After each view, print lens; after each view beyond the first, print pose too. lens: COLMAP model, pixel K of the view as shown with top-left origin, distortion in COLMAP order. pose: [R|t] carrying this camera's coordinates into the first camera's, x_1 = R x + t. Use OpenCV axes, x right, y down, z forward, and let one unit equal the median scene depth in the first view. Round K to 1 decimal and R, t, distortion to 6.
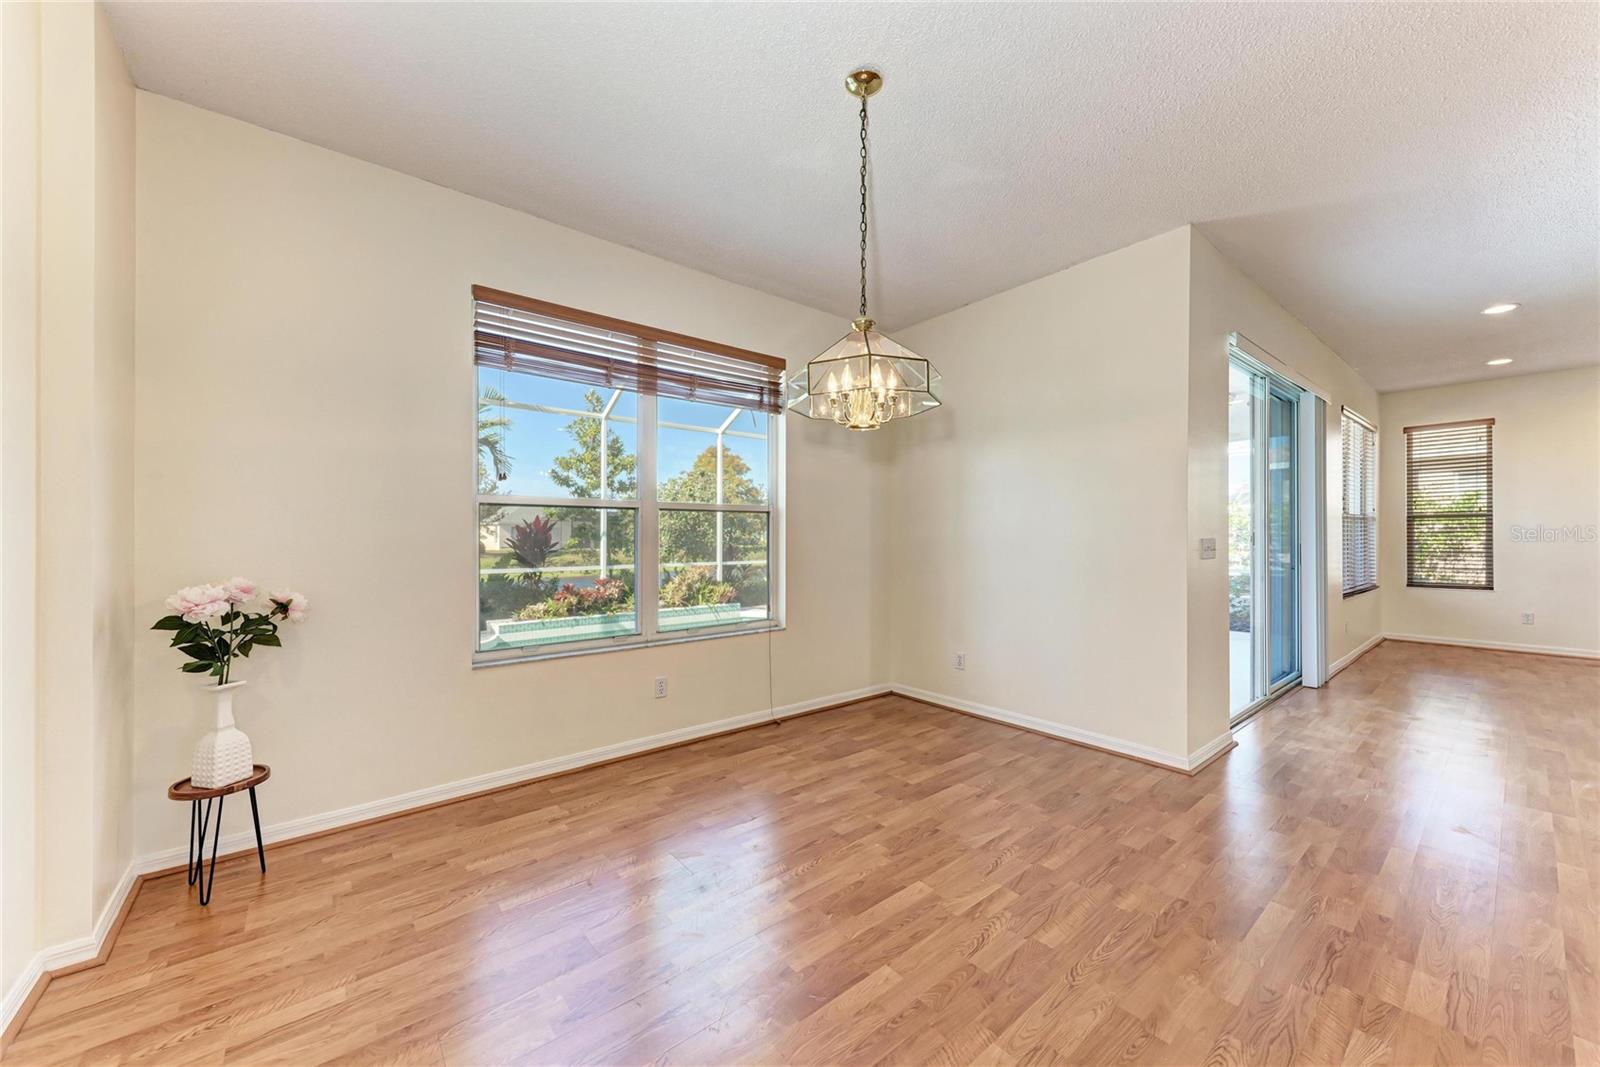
lens RADIAL K [[589.1, 0, 795.3], [0, 589.1, 544.1], [0, 0, 1]] dist [0.015749, -0.005735]
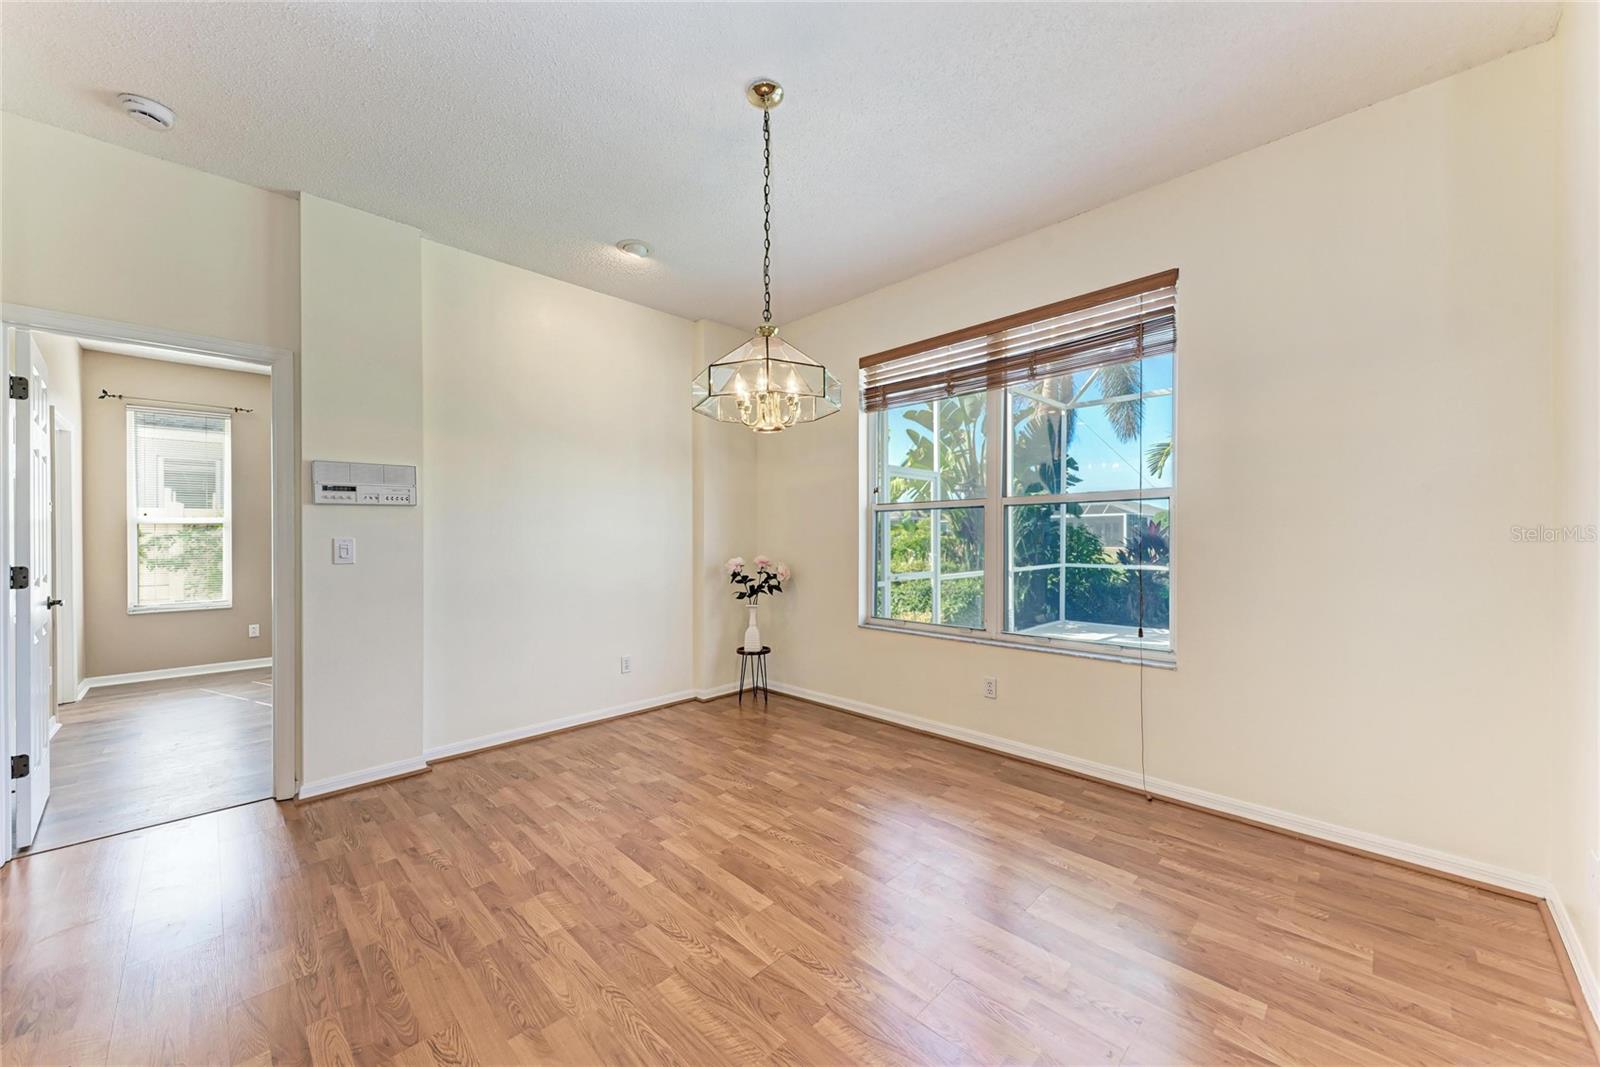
lens RADIAL K [[586.4, 0, 801.2], [0, 586.4, 539.1], [0, 0, 1]] dist [0.017120, -0.005986]
pose [[0.109224, 0.007066, -0.993992, 0.908037], [-0.008343, 0.999946, 0.006192, -0.008826], [0.993982, 0.007616, 0.109277, 0.748358]]
